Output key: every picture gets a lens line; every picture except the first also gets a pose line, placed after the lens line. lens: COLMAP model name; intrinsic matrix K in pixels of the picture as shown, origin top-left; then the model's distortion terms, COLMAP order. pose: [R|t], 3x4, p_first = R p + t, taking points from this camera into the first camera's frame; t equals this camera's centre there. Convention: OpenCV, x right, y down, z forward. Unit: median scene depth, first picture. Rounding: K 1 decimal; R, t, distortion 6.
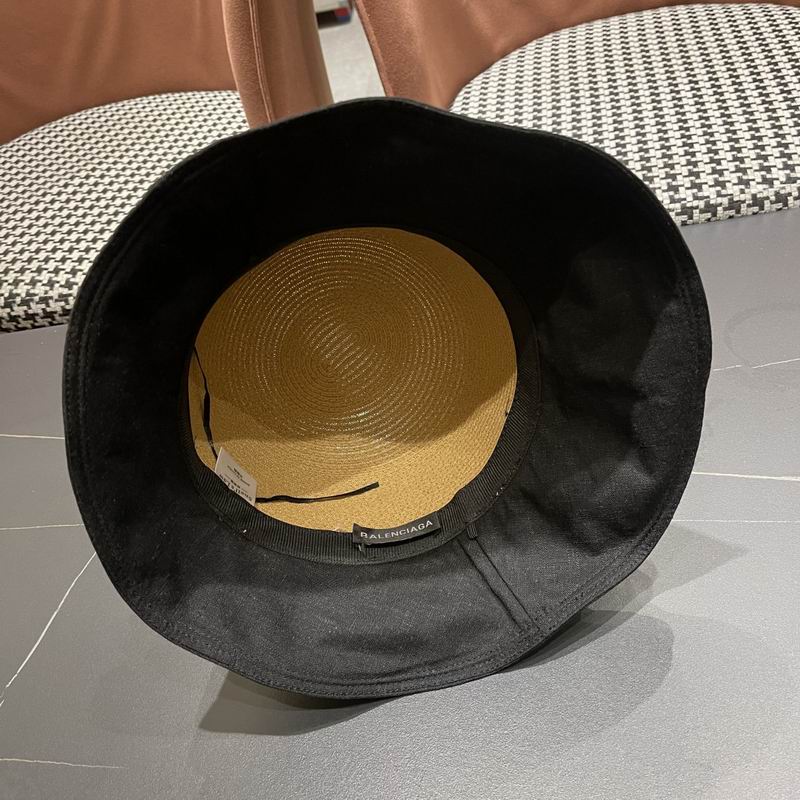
lens RADIAL K [[831.5, 0, 405.1], [0, 831.5, 406.5], [0, 0, 1]] dist [0.019452, 0.000000]
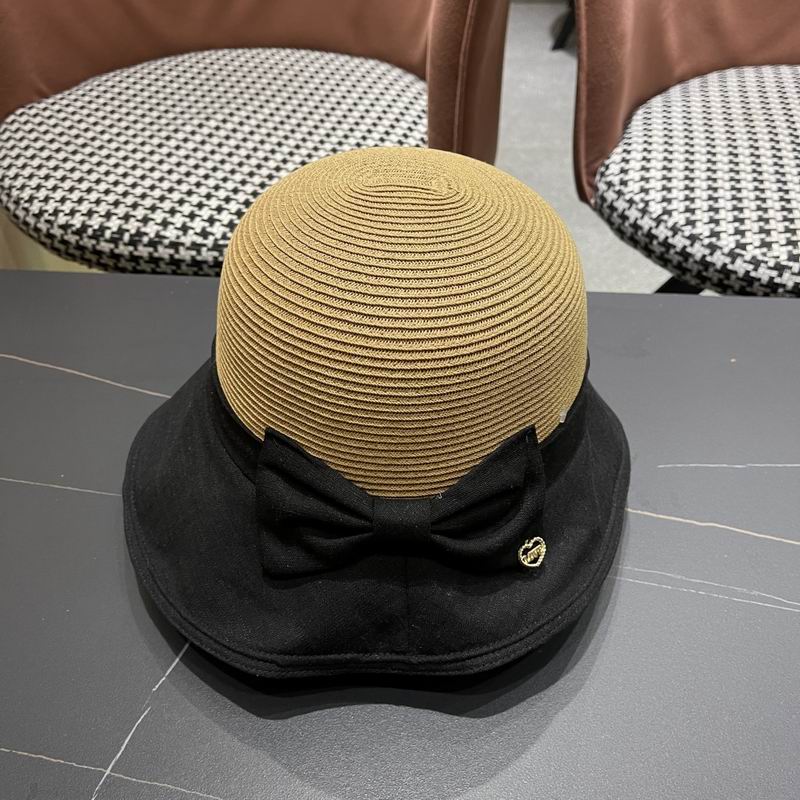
lens RADIAL K [[831.5, 0, 397.3], [0, 831.5, 415.1], [0, 0, 1]] dist [0.019452, 0.000000]
pose [[0.981680, 0.187772, 0.032332, -0.183191], [-0.187812, 0.982203, -0.001827, 0.008961], [-0.032099, -0.004278, 0.999476, 0.086712]]
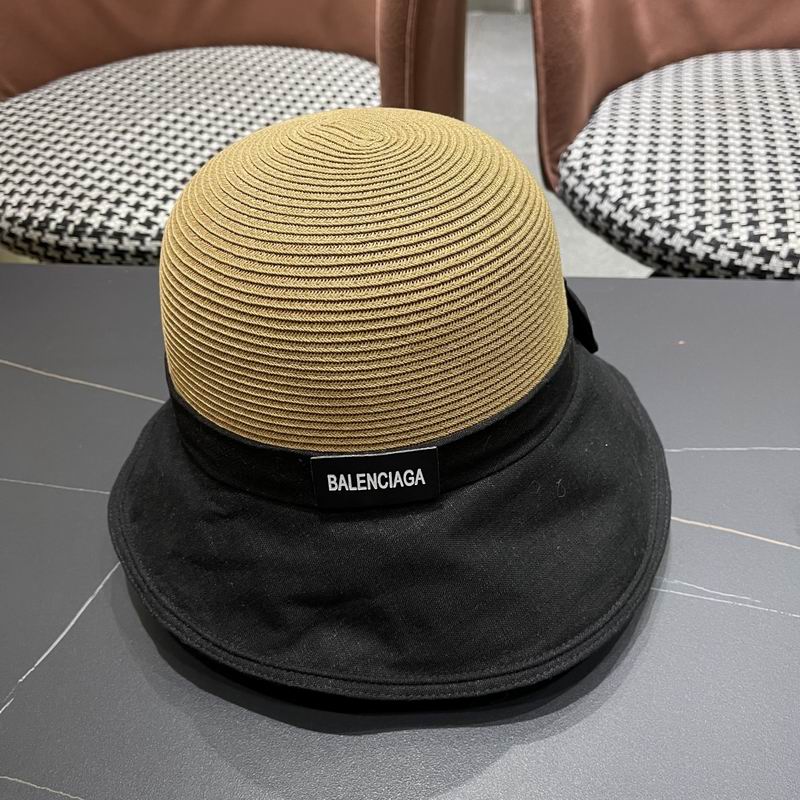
lens RADIAL K [[831.5, 0, 398.1], [0, 831.5, 414.9], [0, 0, 1]] dist [0.019452, 0.000000]
pose [[0.982802, 0.184417, -0.009493, -0.094009], [-0.184559, 0.982669, -0.017308, 0.018858], [0.006137, 0.018762, 0.999805, 0.117987]]
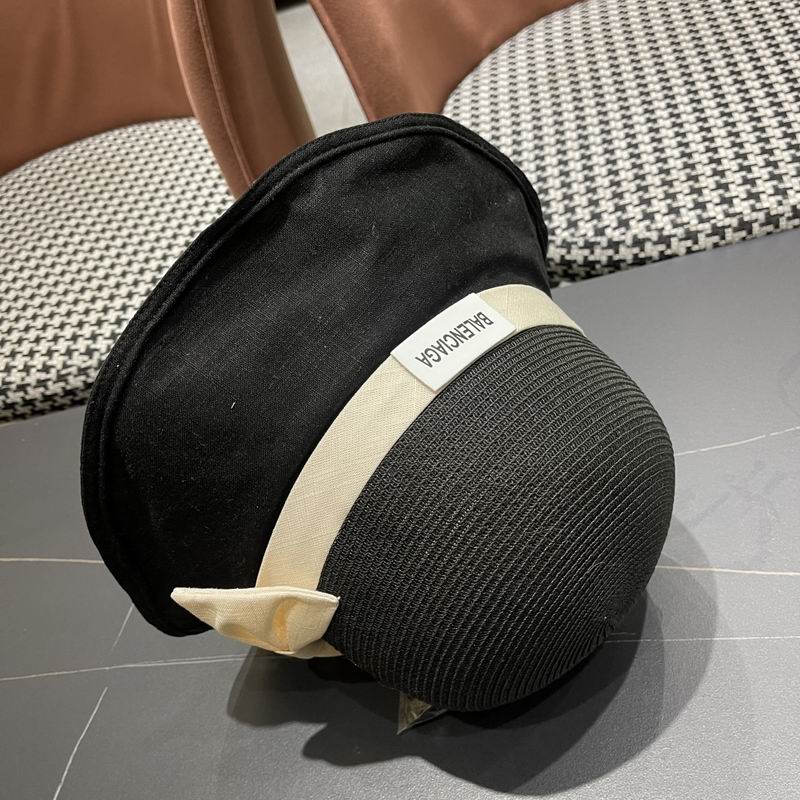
lens RADIAL K [[831.5, 0, 404.6], [0, 831.5, 412.5], [0, 0, 1]] dist [0.019452, 0.000000]
pose [[0.994865, -0.098174, -0.024605, 0.008044], [0.099377, 0.993601, 0.053678, -0.103796], [0.019178, -0.055847, 0.998255, 0.082761]]
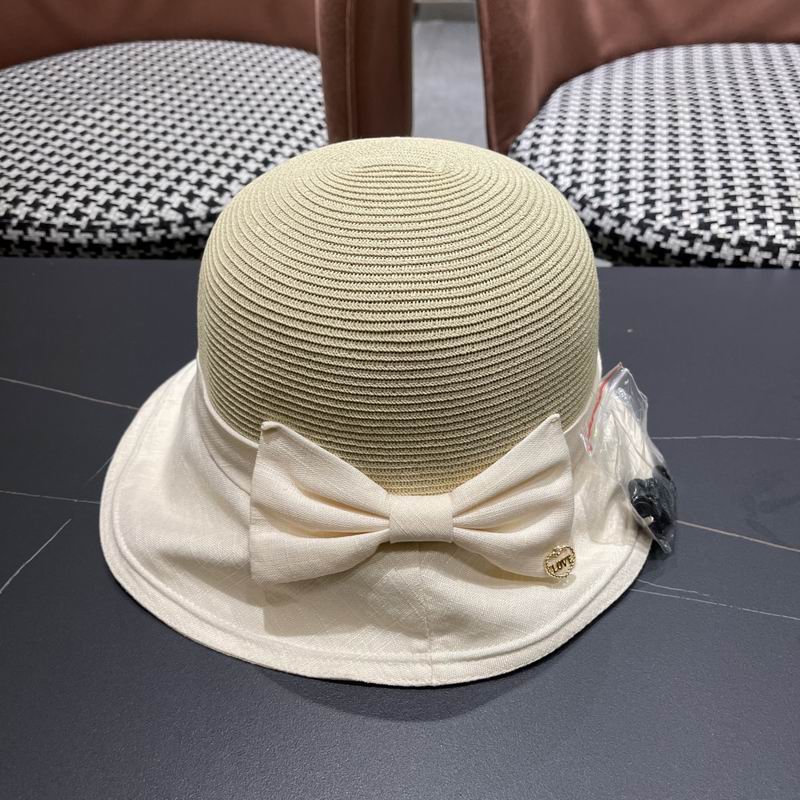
lens RADIAL K [[831.5, 0, 397.8], [0, 831.5, 415.2], [0, 0, 1]] dist [0.019452, 0.000000]
pose [[0.984474, 0.174309, 0.020690, -0.065547], [-0.173409, 0.984062, -0.039374, 0.028726], [-0.027223, 0.035175, 0.999010, 0.152869]]
